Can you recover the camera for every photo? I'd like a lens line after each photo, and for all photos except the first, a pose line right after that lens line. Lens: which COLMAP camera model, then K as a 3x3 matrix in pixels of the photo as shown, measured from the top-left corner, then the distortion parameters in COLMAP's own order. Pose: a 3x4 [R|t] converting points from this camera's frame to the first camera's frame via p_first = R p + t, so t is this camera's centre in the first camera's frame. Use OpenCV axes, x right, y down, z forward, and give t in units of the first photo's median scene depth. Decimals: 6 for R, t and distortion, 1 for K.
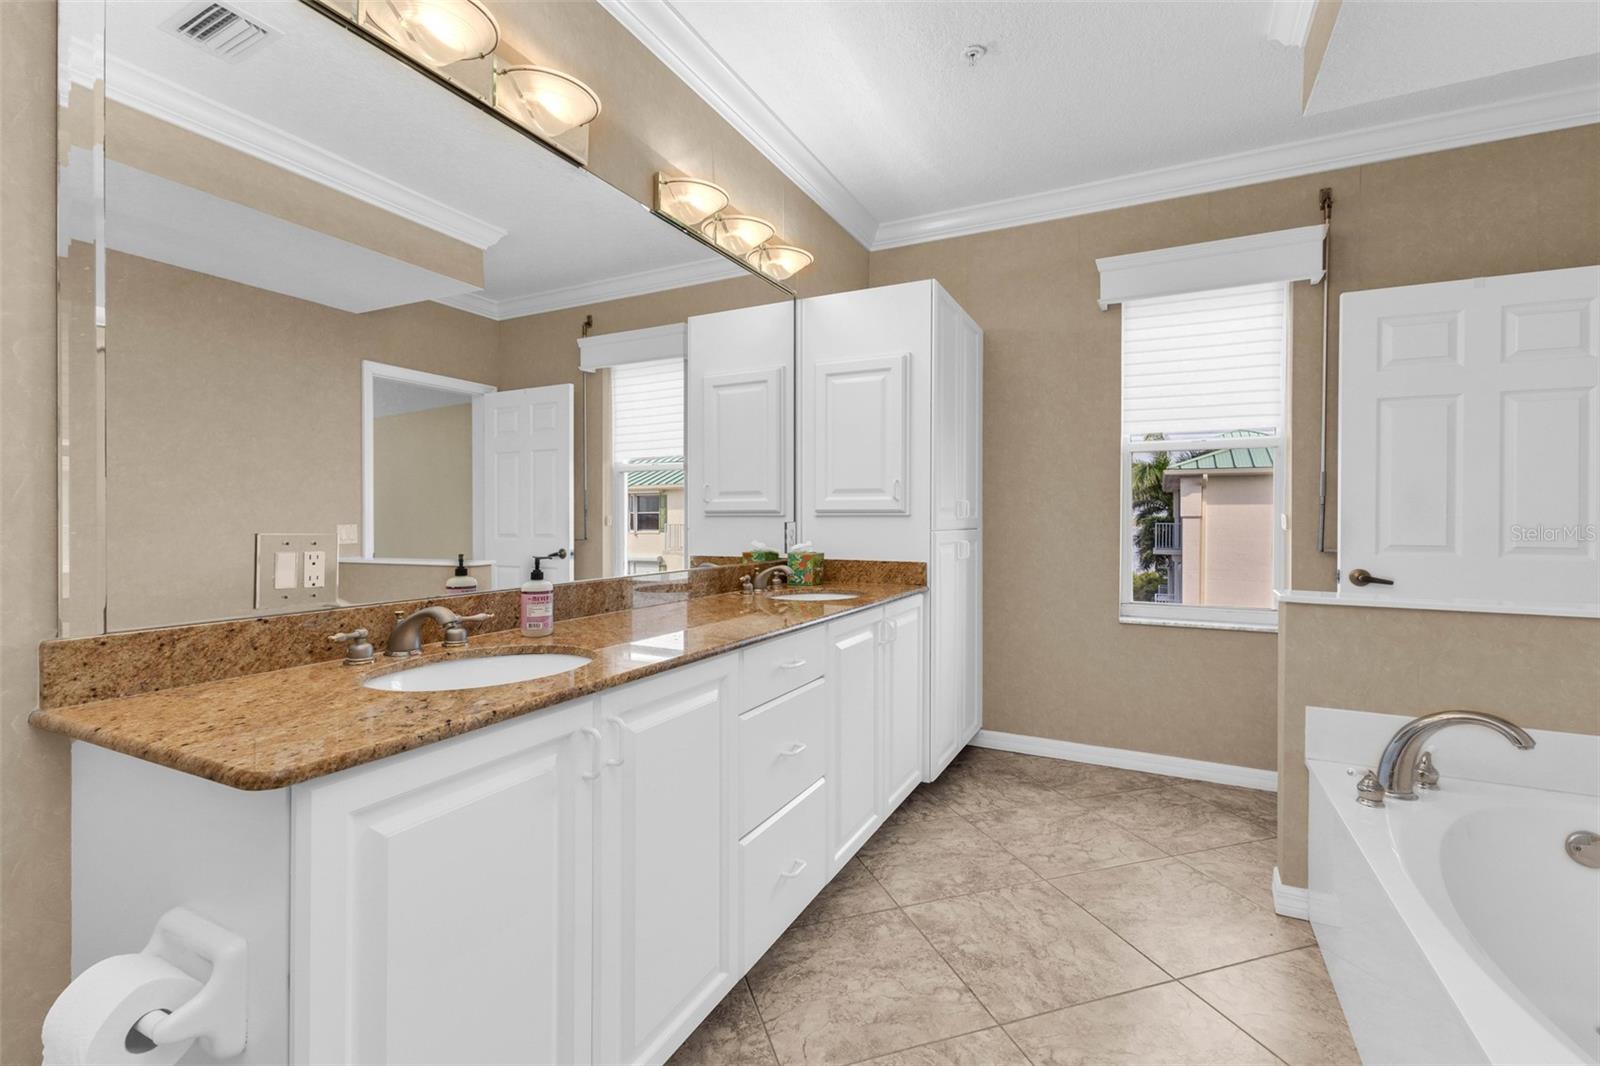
lens RADIAL K [[684.8, 0, 796.5], [0, 684.8, 525.2], [0, 0, 1]] dist [0.006837, -0.000275]
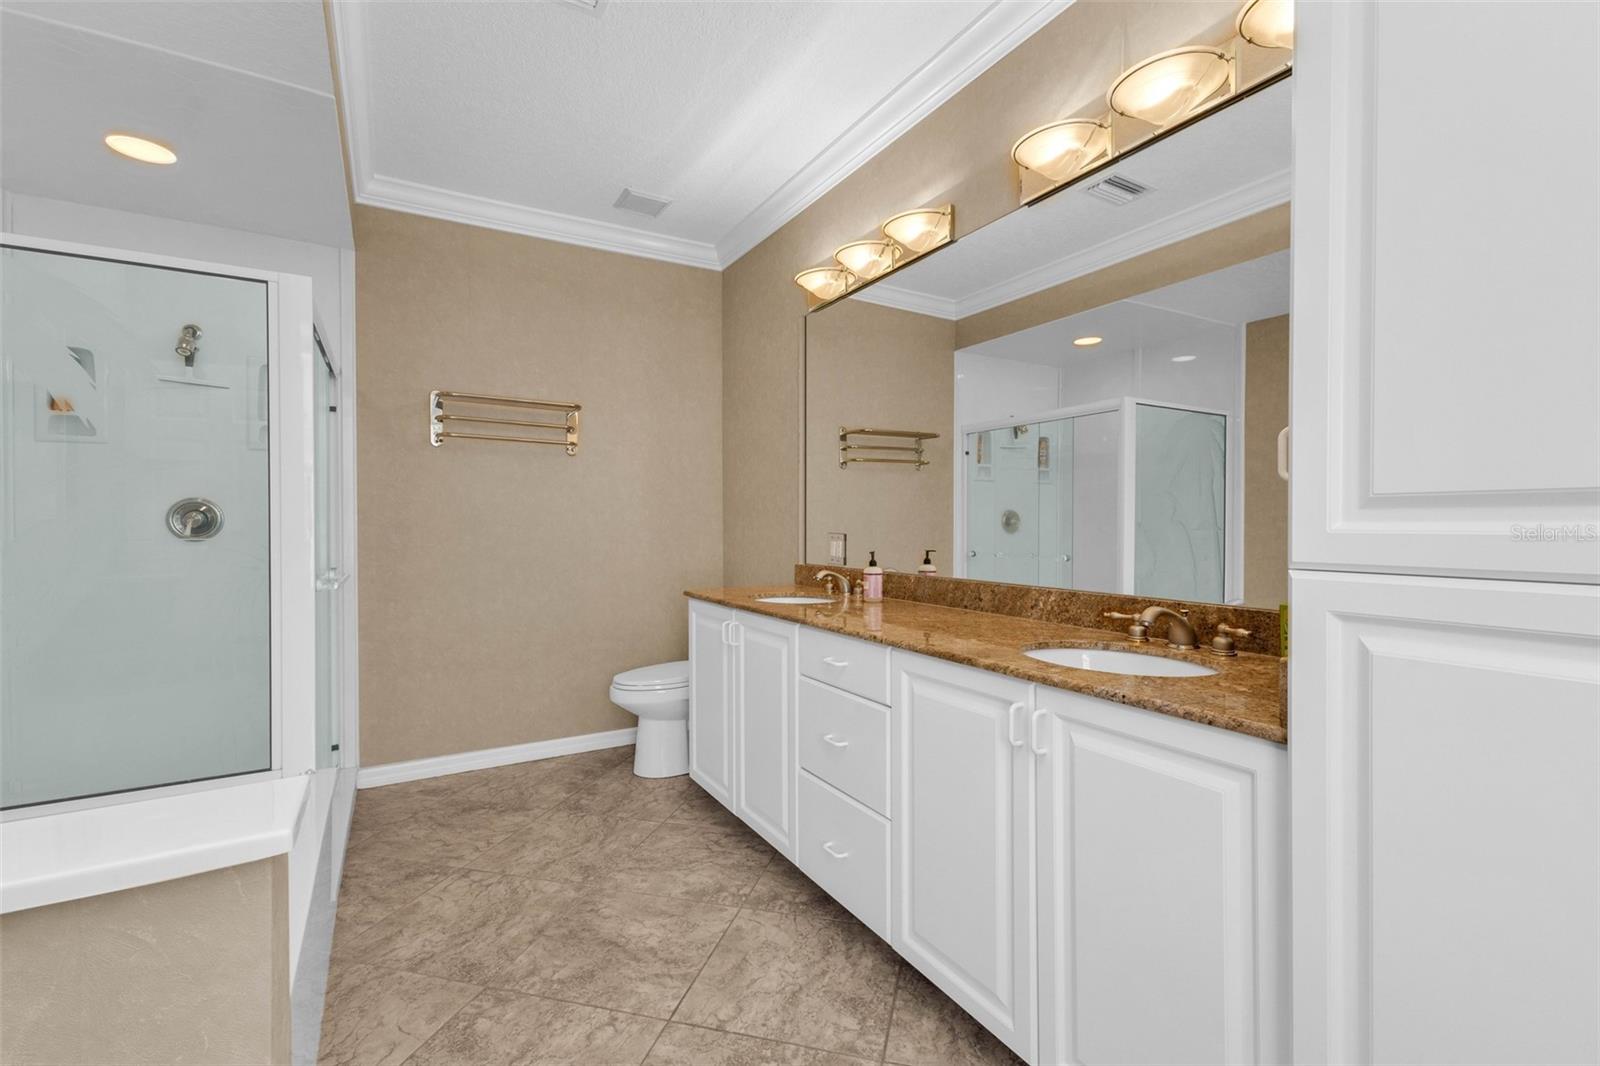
lens RADIAL K [[684.8, 0, 796.5], [0, 684.8, 525.2], [0, 0, 1]] dist [0.006837, -0.000275]
pose [[-0.524262, 0.004045, -0.851547, 0.979120], [-0.004785, 0.999959, 0.007696, -0.024749], [0.851543, 0.008110, -0.524222, 1.552176]]
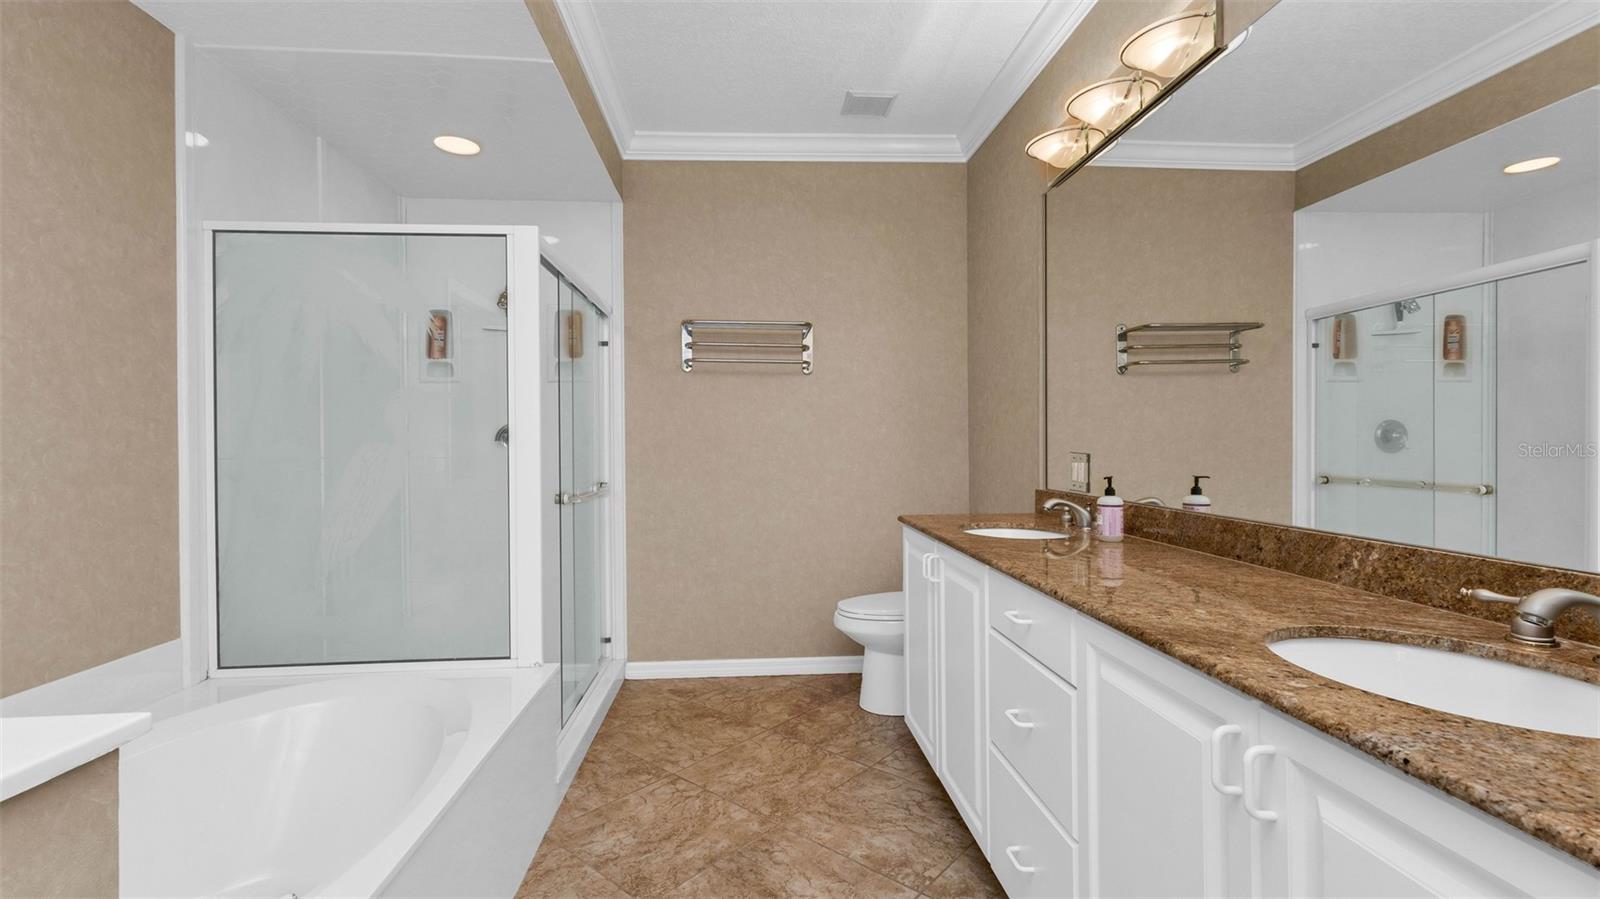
lens RADIAL K [[684.0, 0, 794.9], [0, 684.0, 441.6], [0, 0, 1]] dist [0.008062, -0.000341]
pose [[-0.846876, 0.006199, -0.531754, 0.698323], [0.003780, 0.999977, 0.005637, -0.024731], [0.531777, 0.002763, -0.846880, 1.611554]]
